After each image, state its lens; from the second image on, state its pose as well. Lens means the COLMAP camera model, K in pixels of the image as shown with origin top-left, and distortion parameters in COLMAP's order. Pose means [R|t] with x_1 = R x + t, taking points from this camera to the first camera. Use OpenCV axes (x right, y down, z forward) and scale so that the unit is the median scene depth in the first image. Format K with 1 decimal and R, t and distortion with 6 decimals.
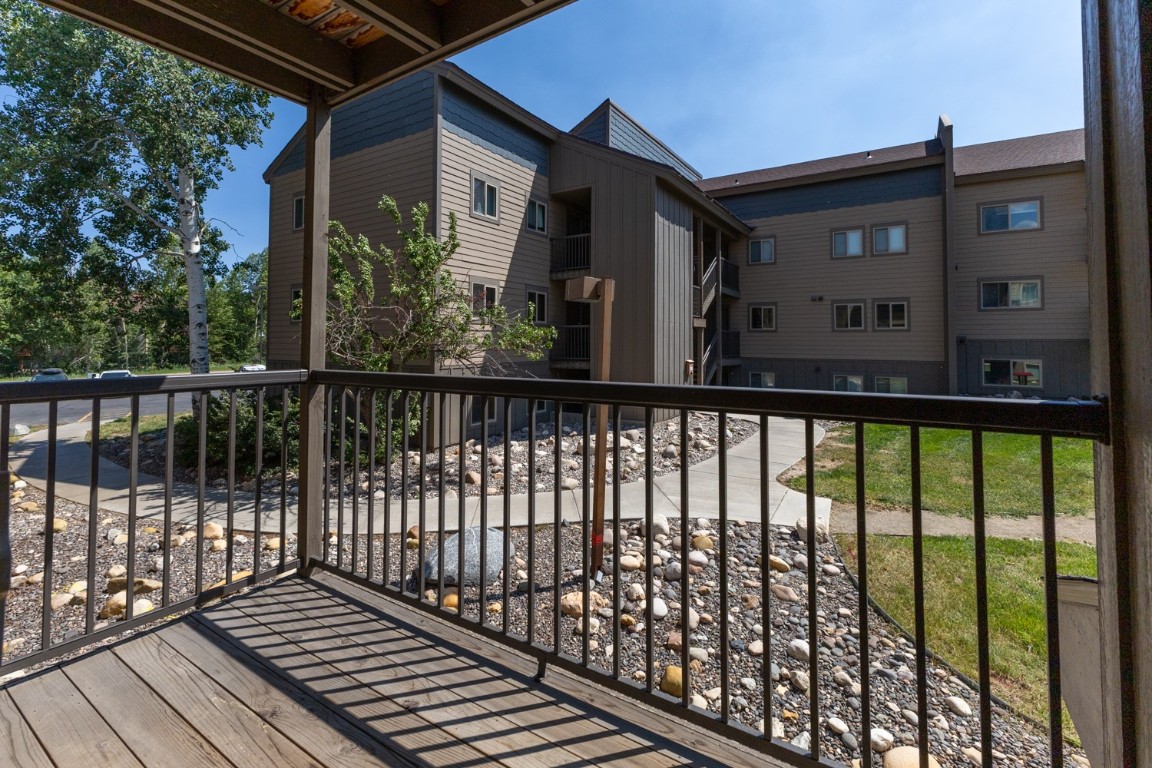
lens RADIAL K [[513.6, 0, 562.7], [0, 513.6, 336.6], [0, 0, 1]] dist [0.011206, -0.001099]
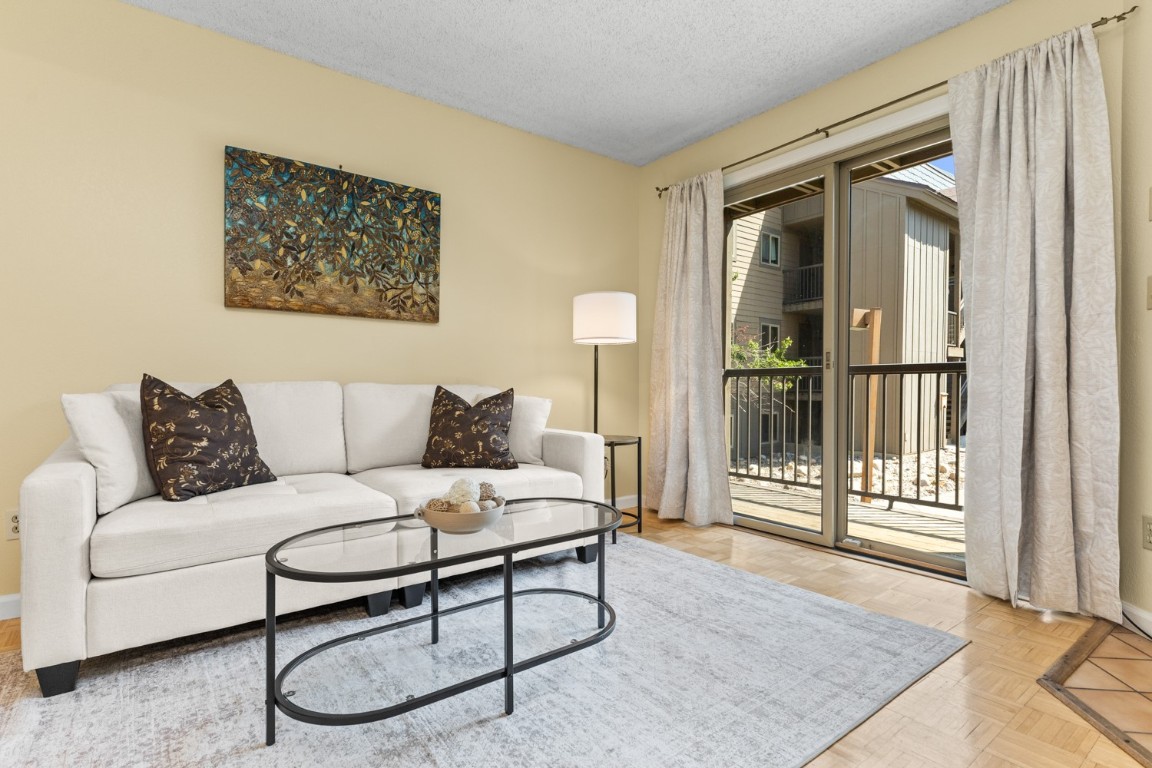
lens RADIAL K [[548.6, 0, 571.7], [0, 548.6, 391.8], [0, 0, 1]] dist [-0.005982, -0.000292]
pose [[0.941103, 0.001274, -0.338119, -0.053870], [0.008559, 0.999583, 0.027591, 0.013097], [0.338013, -0.028860, 0.940699, -0.157674]]
